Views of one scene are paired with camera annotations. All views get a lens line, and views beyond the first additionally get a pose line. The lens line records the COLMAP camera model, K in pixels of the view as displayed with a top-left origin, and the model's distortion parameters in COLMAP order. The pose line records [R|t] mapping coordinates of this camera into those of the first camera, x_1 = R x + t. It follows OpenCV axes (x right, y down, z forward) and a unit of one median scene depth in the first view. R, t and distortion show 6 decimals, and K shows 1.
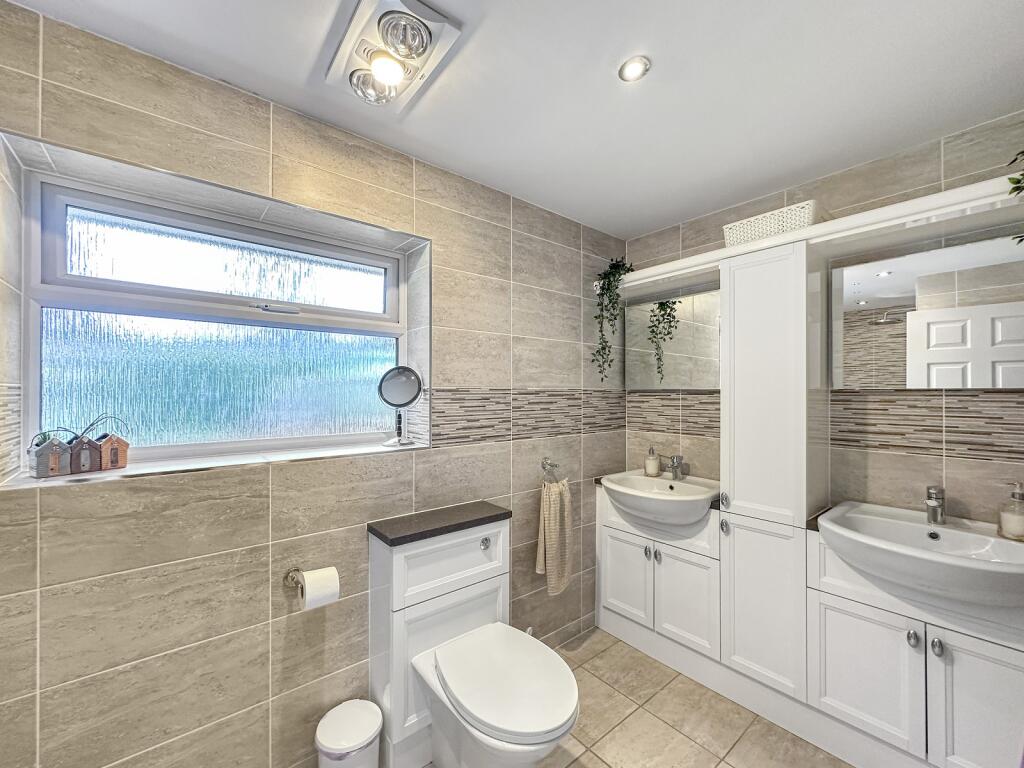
lens RADIAL K [[419.9, 0, 511.5], [0, 419.9, 396.6], [0, 0, 1]] dist [0.000725, 0.000451]
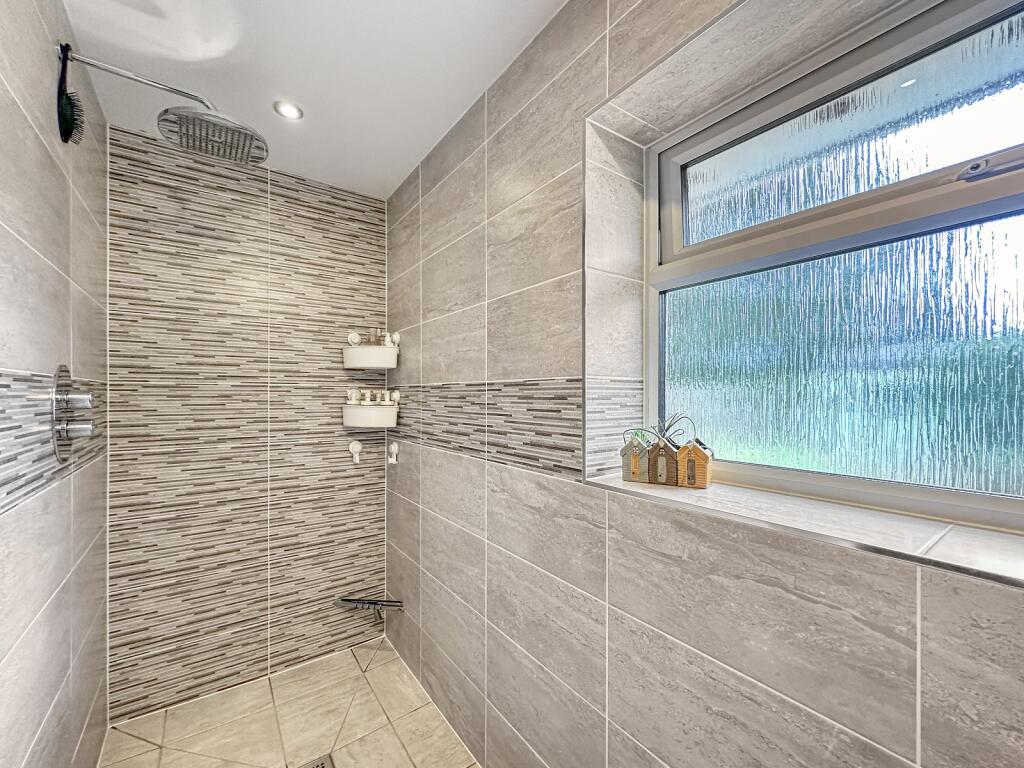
lens RADIAL K [[419.9, 0, 511.5], [0, 419.9, 396.6], [0, 0, 1]] dist [0.000725, 0.000451]
pose [[-0.069621, 0.002782, -0.997570, -0.192135], [-0.004925, 0.999983, 0.003132, 0.011753], [0.997561, 0.005131, -0.069606, 0.755781]]
